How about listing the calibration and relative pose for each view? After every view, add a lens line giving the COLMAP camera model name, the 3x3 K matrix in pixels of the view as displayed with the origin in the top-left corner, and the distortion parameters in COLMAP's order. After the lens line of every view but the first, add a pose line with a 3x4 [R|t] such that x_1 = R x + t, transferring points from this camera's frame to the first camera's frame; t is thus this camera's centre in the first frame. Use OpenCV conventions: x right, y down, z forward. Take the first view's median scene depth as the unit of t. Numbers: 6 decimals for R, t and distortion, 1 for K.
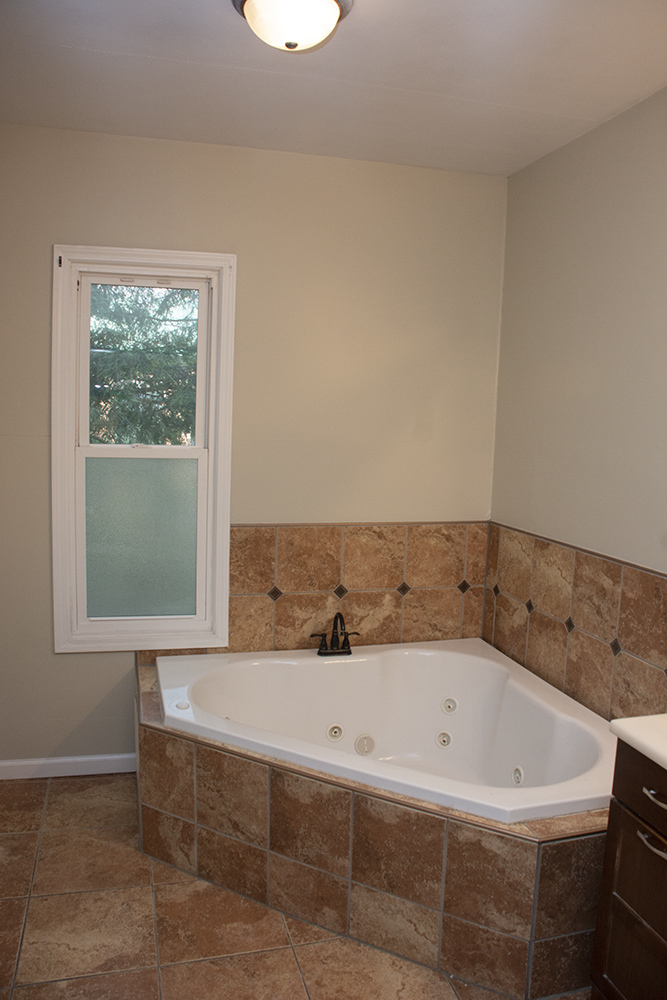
lens RADIAL K [[787.9, 0, 334.3], [0, 787.9, 500.9], [0, 0, 1]] dist [-0.133287, 0.089394]
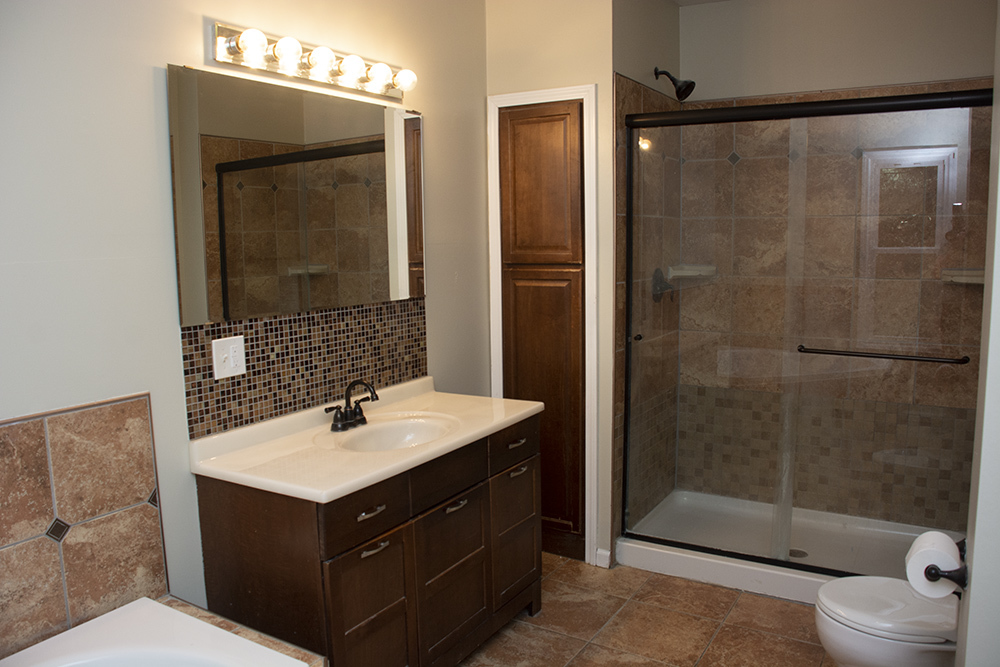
lens RADIAL K [[787.9, 0, 499.4], [0, 787.9, 333.1], [0, 0, 1]] dist [-0.133287, 0.089394]
pose [[-0.697938, -0.119157, 0.706176, -0.405350], [0.068352, 0.970476, 0.231309, -0.121979], [-0.712889, 0.209708, -0.669187, 1.126070]]
